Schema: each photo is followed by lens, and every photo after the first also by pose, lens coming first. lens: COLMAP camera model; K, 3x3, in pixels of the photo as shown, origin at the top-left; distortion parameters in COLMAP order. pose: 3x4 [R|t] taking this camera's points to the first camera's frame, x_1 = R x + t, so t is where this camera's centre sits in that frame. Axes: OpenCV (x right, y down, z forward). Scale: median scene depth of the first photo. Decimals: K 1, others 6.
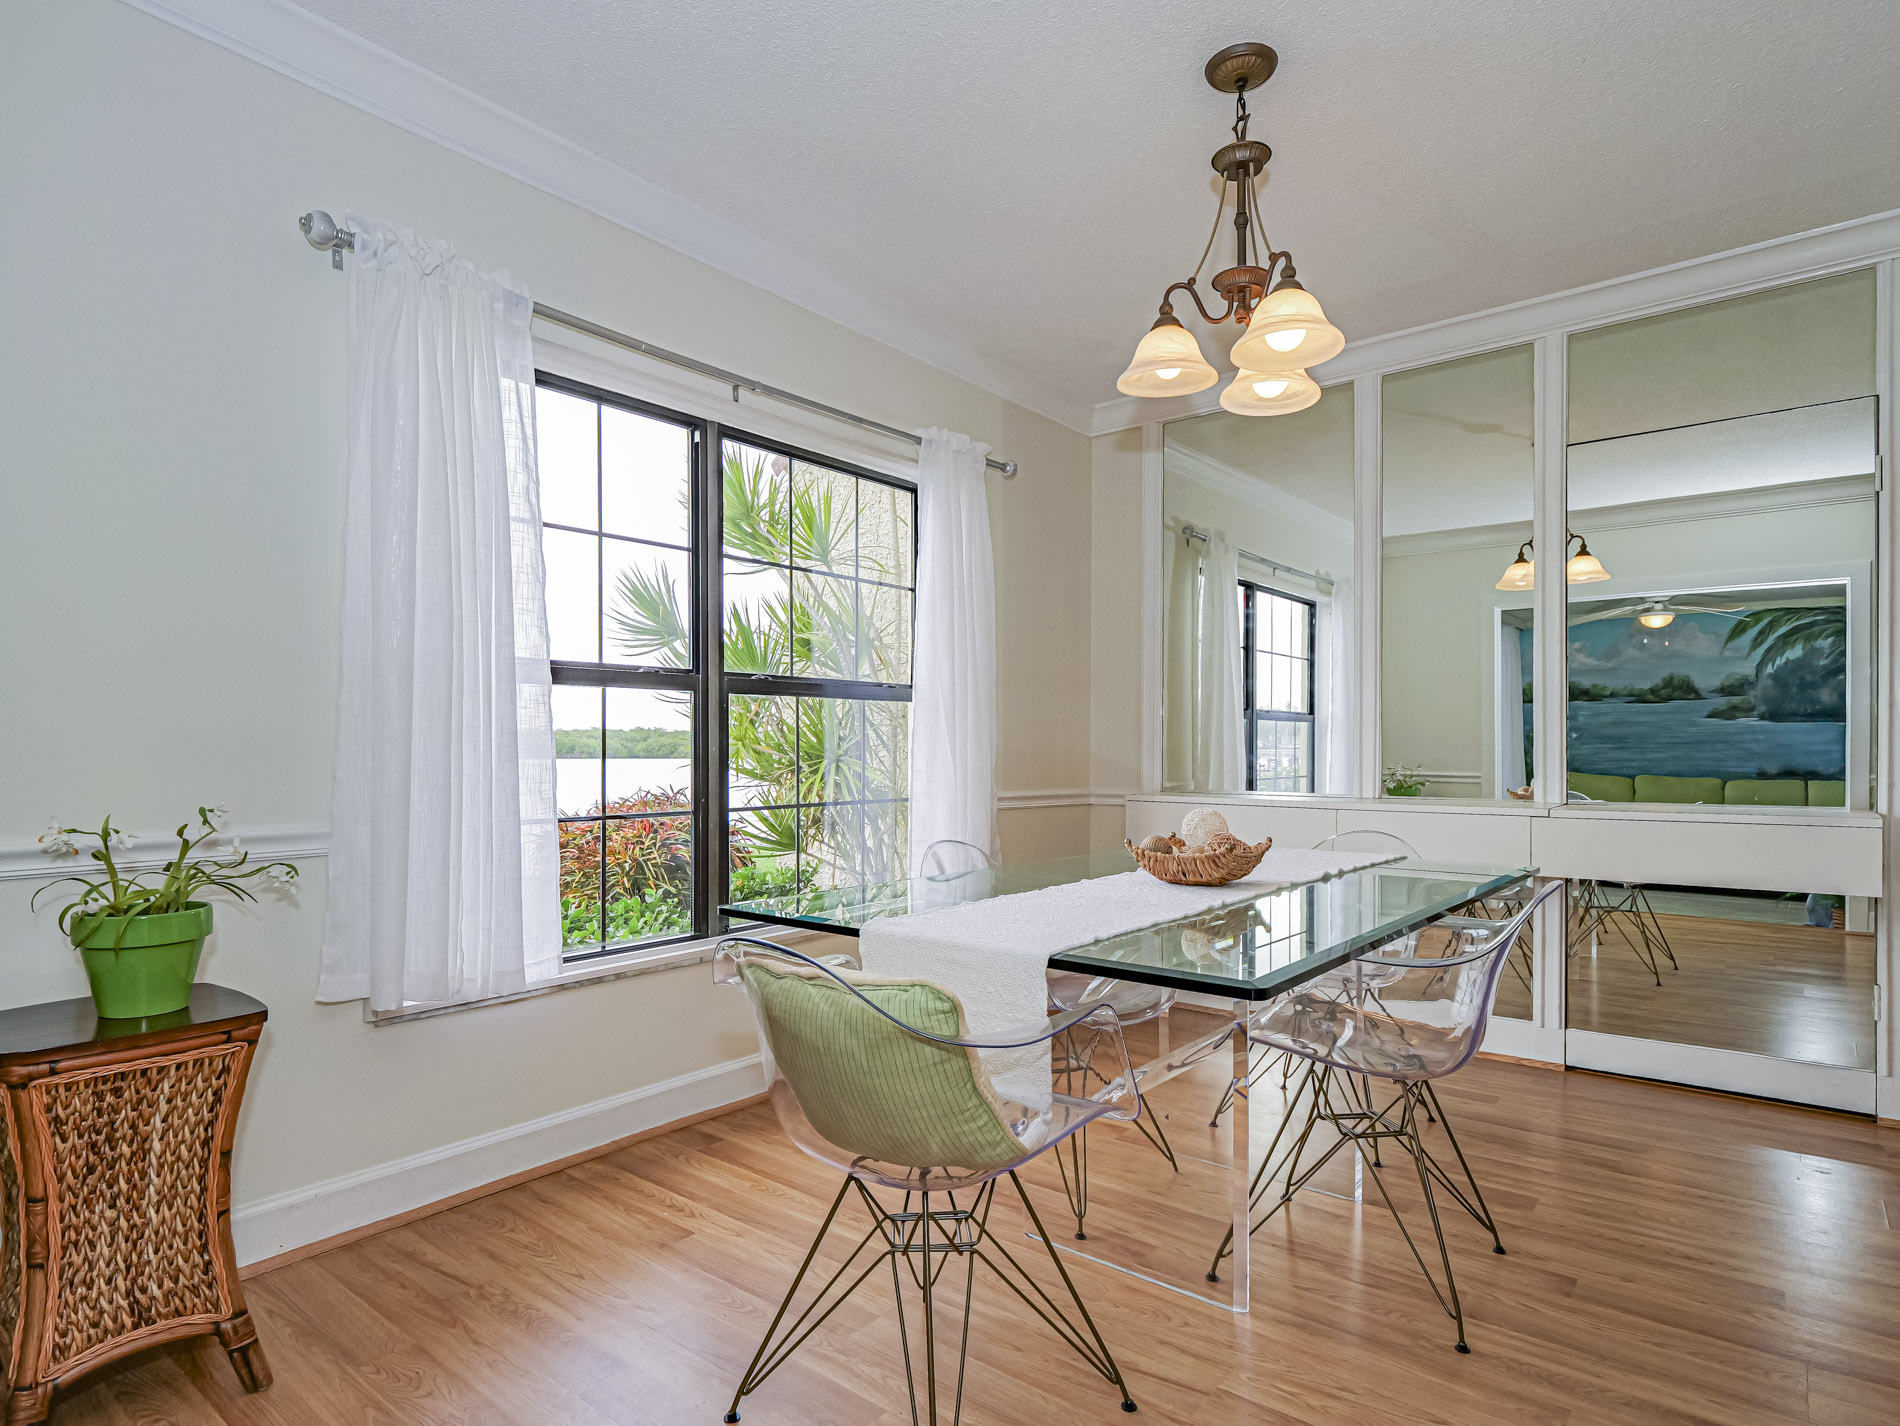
lens RADIAL K [[1085.6, 0, 950.1], [0, 1085.6, 762.6], [0, 0, 1]] dist [0.021564, -0.000450]
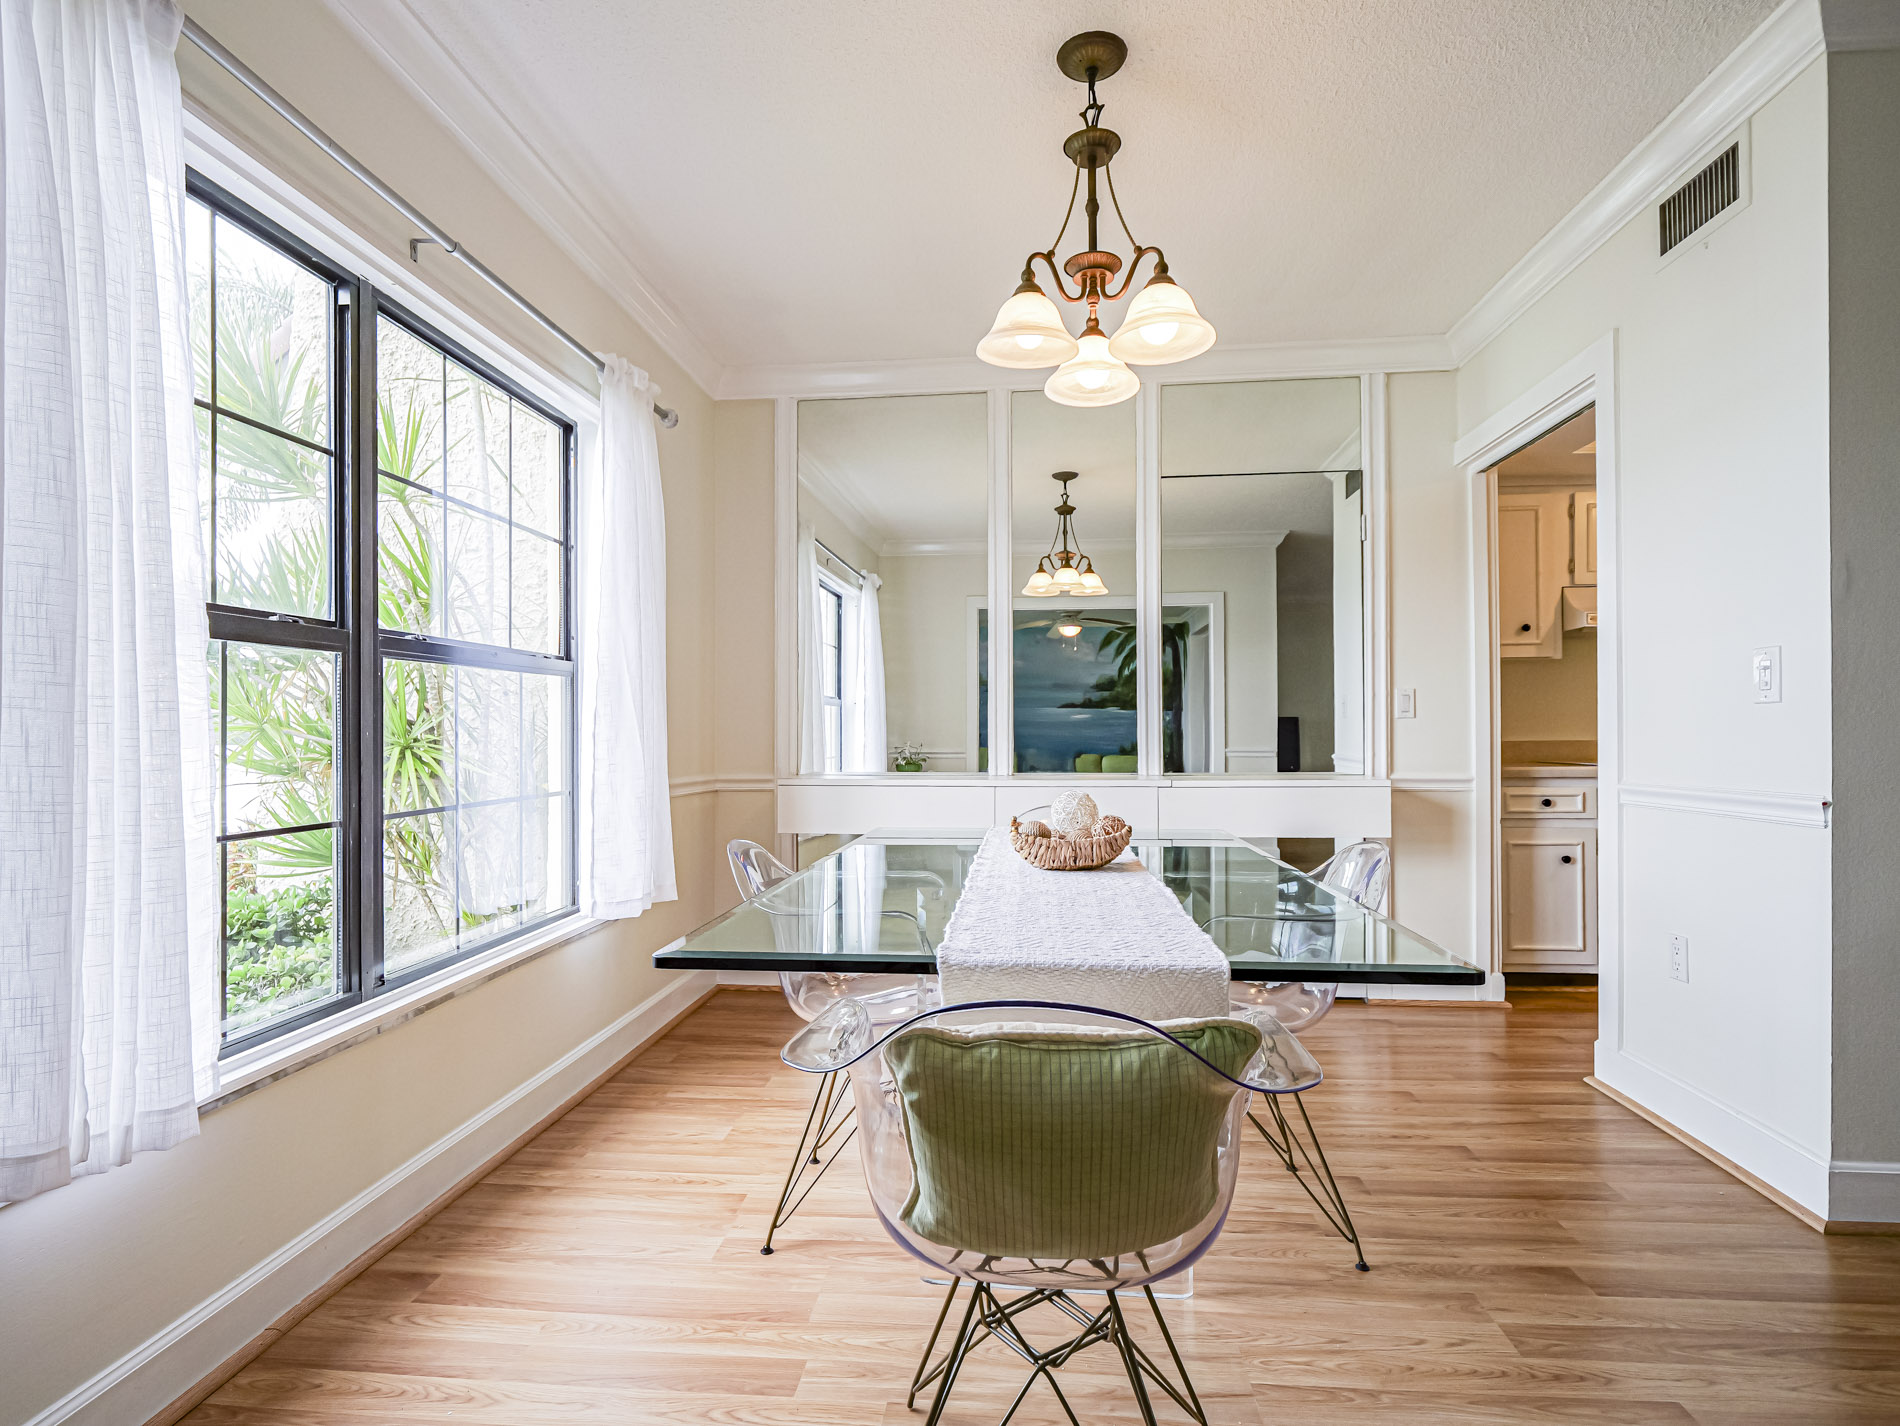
lens RADIAL K [[1011.7, 0, 947.7], [0, 1011.7, 738.6], [0, 0, 1]] dist [-0.001817, 0.000314]
pose [[0.827384, -0.006552, 0.561599, -0.291921], [0.010507, 0.999938, -0.003814, -0.002909], [-0.561539, 0.009056, 0.827401, 0.243082]]
